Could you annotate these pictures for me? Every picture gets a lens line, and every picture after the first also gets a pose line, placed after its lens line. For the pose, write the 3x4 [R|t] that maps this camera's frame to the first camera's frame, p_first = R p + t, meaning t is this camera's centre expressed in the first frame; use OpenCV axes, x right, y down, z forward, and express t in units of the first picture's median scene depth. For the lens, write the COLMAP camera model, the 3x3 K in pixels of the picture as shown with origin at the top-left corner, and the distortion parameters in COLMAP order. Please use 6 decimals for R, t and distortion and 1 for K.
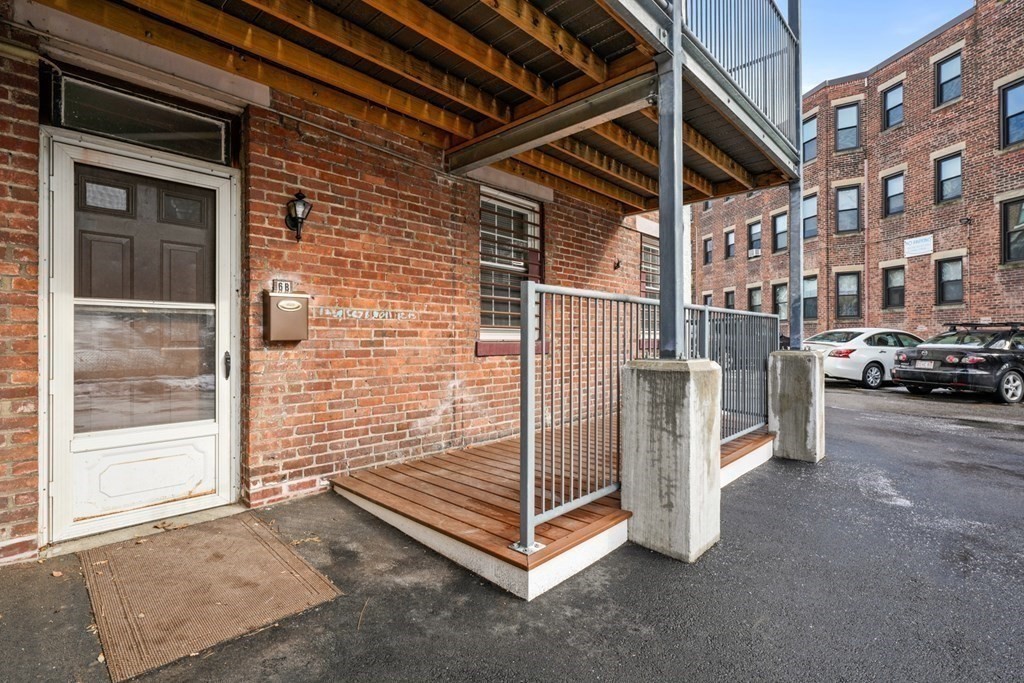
lens RADIAL K [[477.0, 0, 511.3], [0, 477.0, 338.7], [0, 0, 1]] dist [0.001711, 0.000144]
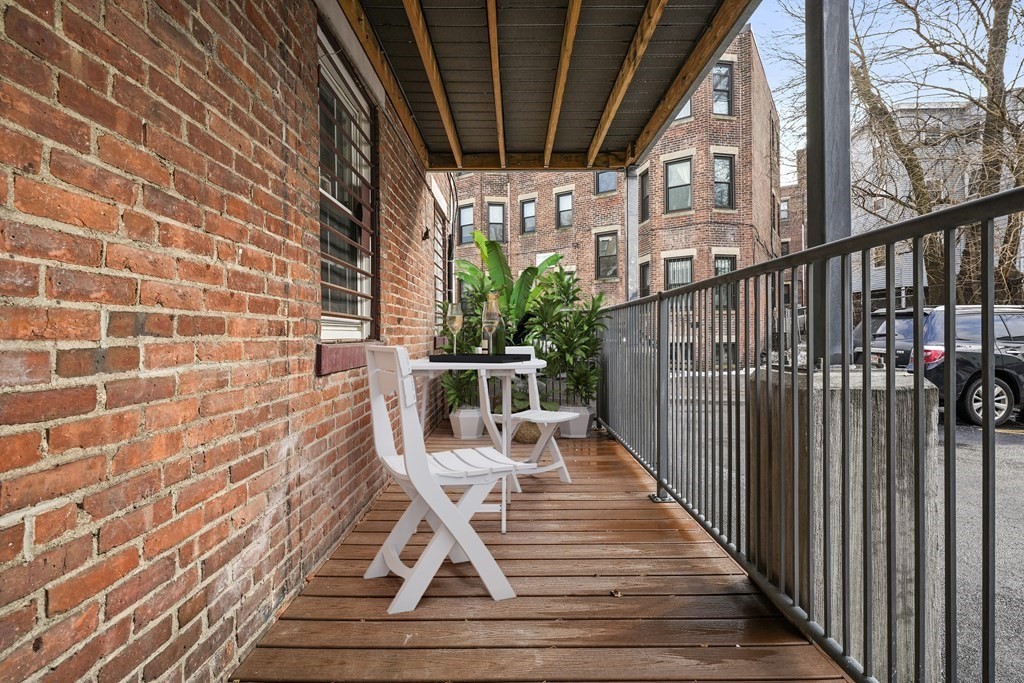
lens RADIAL K [[477.0, 0, 513.1], [0, 477.0, 336.1], [0, 0, 1]] dist [0.001711, 0.000144]
pose [[0.725179, -0.007101, 0.688524, -0.283840], [0.006096, 0.999974, 0.003892, -0.003084], [-0.688533, 0.001375, 0.725203, 0.590136]]
